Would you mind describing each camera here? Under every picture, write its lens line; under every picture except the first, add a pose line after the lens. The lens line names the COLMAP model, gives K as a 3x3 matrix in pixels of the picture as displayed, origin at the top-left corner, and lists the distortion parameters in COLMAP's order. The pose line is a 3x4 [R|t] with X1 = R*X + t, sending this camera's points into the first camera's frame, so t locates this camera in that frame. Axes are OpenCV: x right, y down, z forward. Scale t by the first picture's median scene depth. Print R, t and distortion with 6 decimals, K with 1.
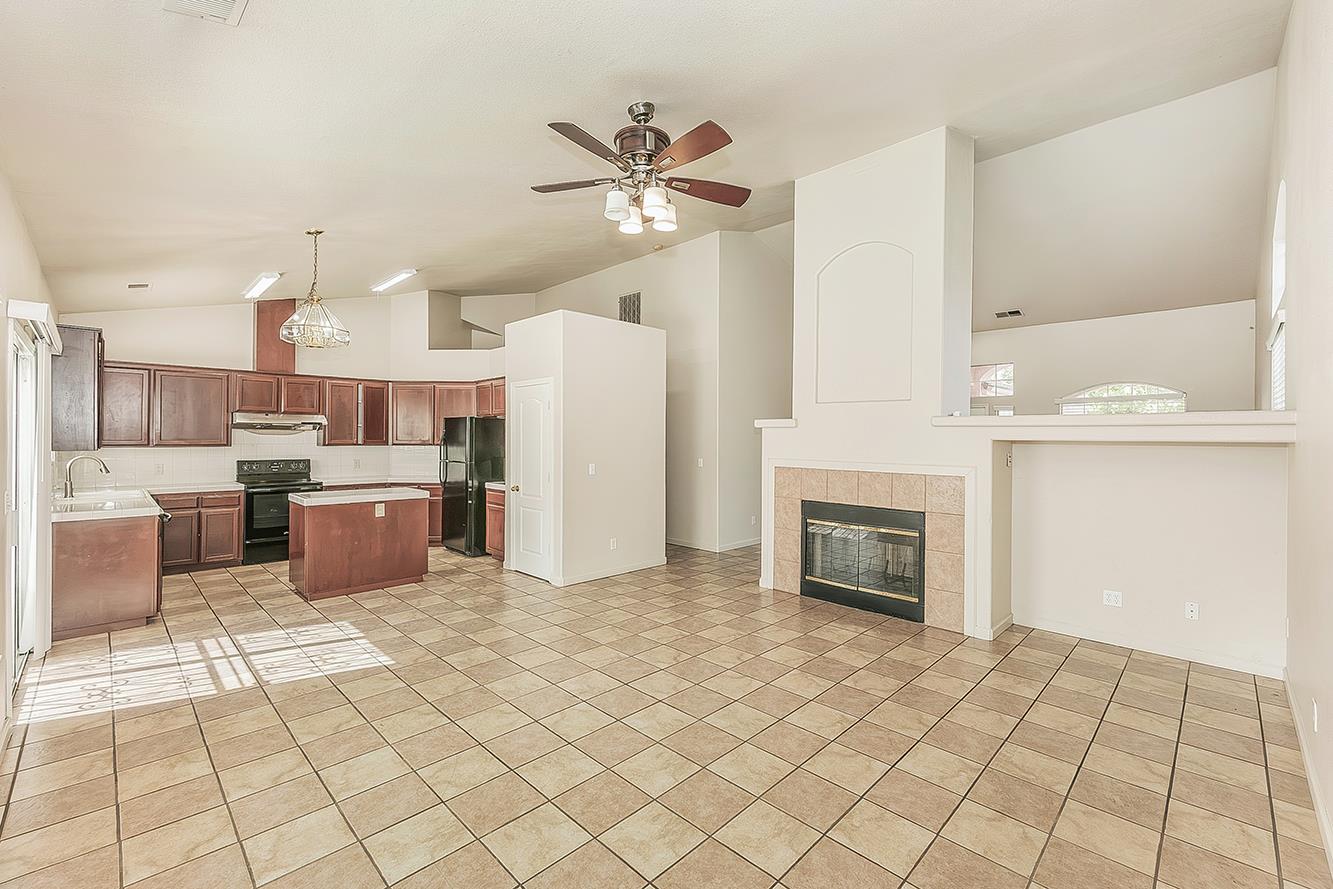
lens RADIAL K [[574.2, 0, 707.6], [0, 574.2, 436.3], [0, 0, 1]] dist [0.001610, -0.000036]
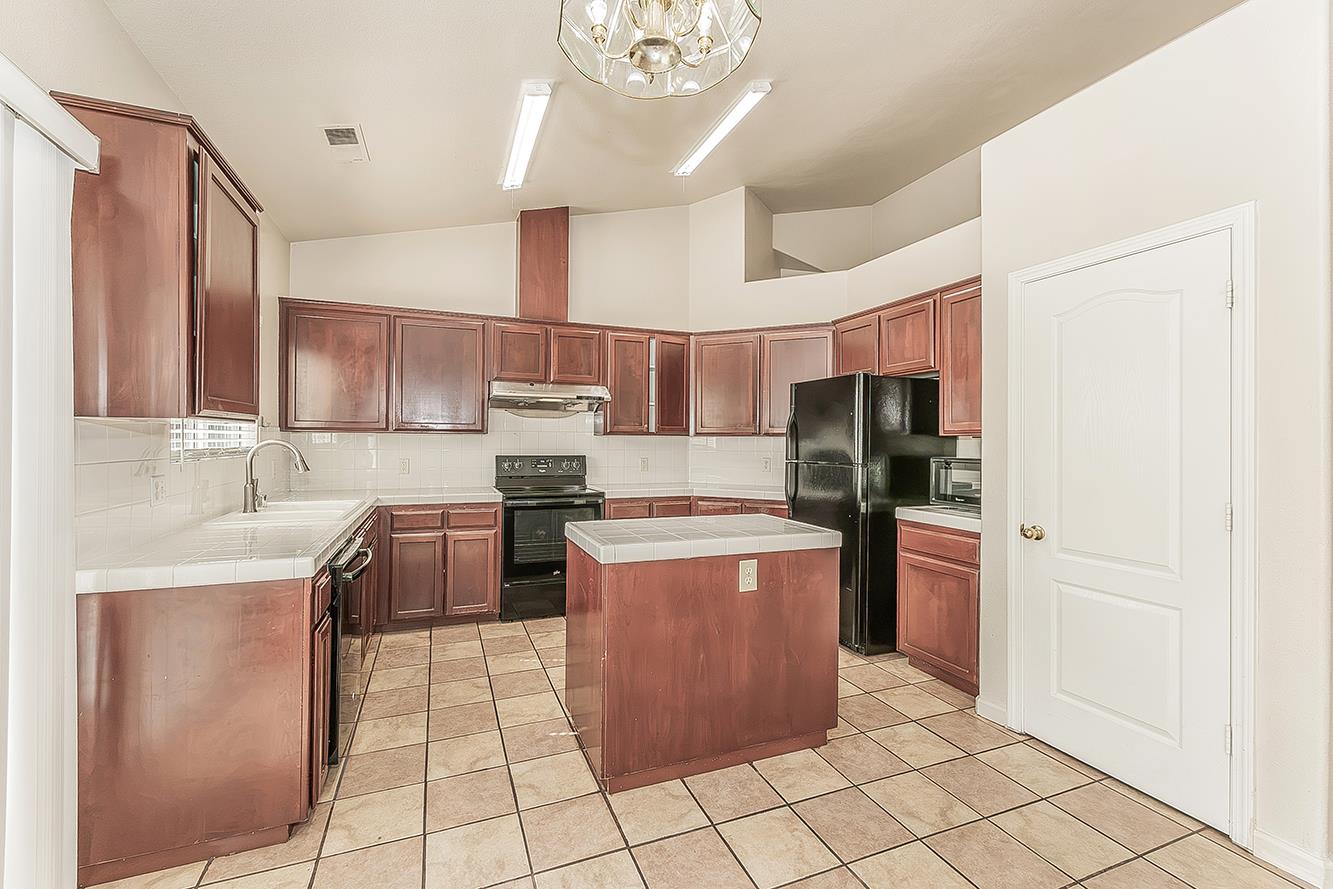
lens RADIAL K [[569.5, 0, 661.9], [0, 569.5, 443.0], [0, 0, 1]] dist [0.002509, -0.000014]
pose [[0.905358, 0.003443, -0.424636, -0.363884], [-0.002922, 0.999994, 0.001879, 0.026016], [0.424640, -0.000460, 0.905362, 0.483909]]
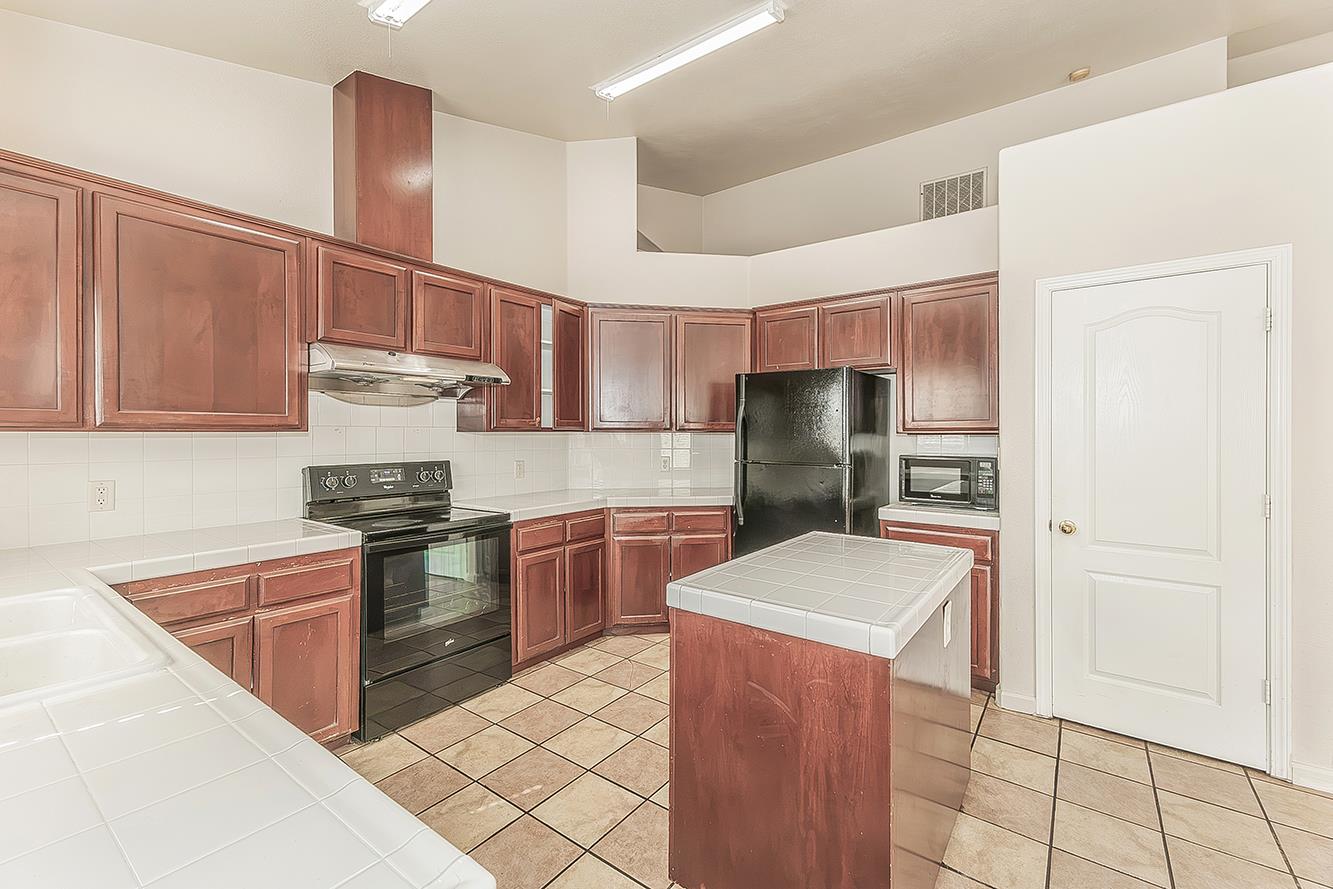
lens RADIAL K [[556.4, 0, 688.9], [0, 556.4, 437.6], [0, 0, 1]] dist [0.007081, 0.000081]
pose [[0.990385, -0.003075, 0.138305, -0.608885], [0.001364, 0.999921, 0.012461, 0.017209], [-0.138332, -0.012152, 0.990311, 0.576255]]
